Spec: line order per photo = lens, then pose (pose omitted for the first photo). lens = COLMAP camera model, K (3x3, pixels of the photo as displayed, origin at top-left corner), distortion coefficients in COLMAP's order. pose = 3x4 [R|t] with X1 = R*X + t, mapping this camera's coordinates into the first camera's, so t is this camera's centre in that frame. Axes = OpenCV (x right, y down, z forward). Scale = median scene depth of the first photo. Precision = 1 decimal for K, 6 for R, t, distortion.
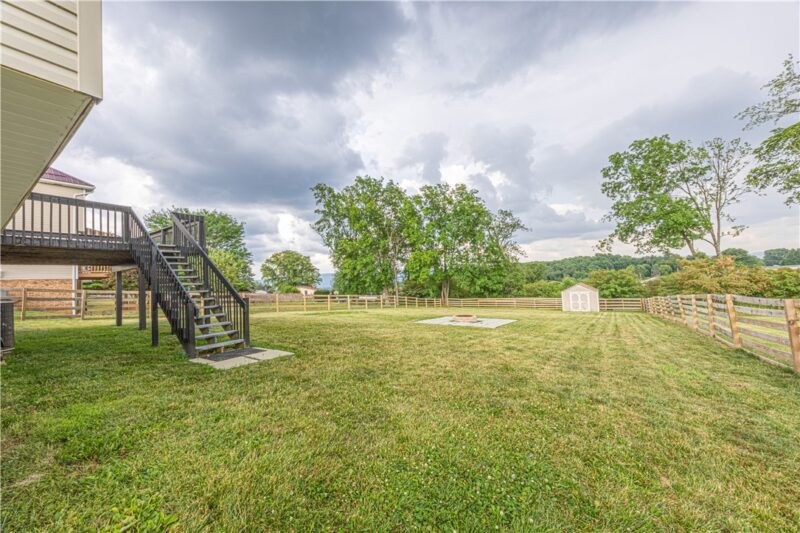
lens RADIAL K [[304.4, 0, 400.0], [0, 304.4, 266.5], [0, 0, 1]] dist [-0.001783, -0.000054]
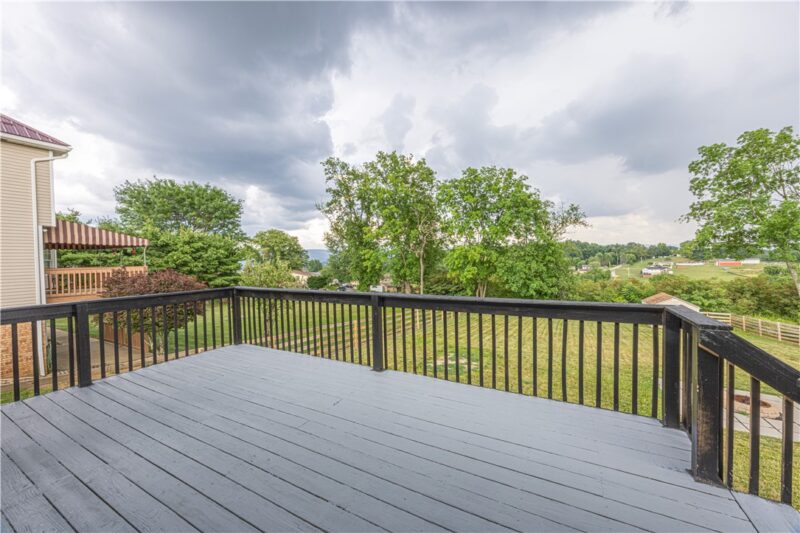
lens RADIAL K [[304.4, 0, 400.0], [0, 304.4, 266.5], [0, 0, 1]] dist [-0.001783, -0.000054]
pose [[0.995119, 0.027927, 0.094645, -0.149383], [-0.034403, 0.997126, 0.067494, -0.033889], [-0.092488, -0.070420, 0.993221, 0.123071]]
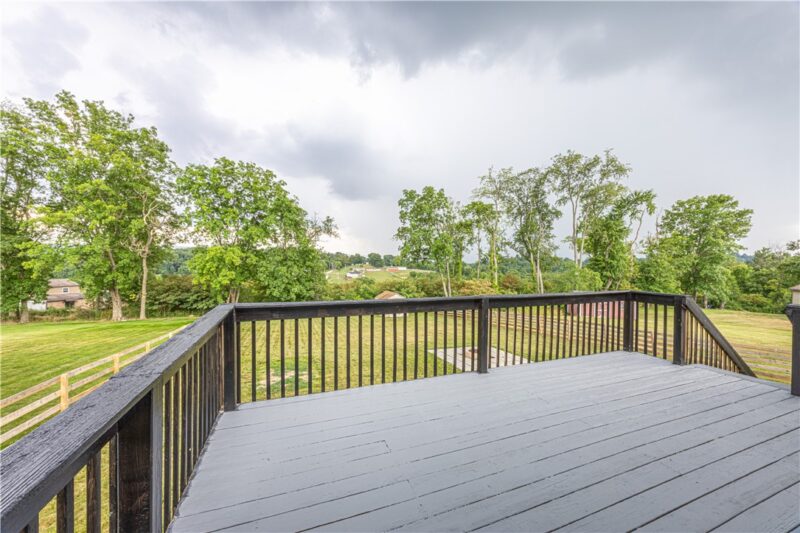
lens RADIAL K [[304.4, 0, 400.0], [0, 304.4, 266.5], [0, 0, 1]] dist [-0.001783, -0.000054]
pose [[0.574786, 0.044913, 0.817070, -0.216738], [-0.078758, 0.996894, 0.000607, -0.028636], [-0.814505, -0.064700, 0.576538, 0.166945]]
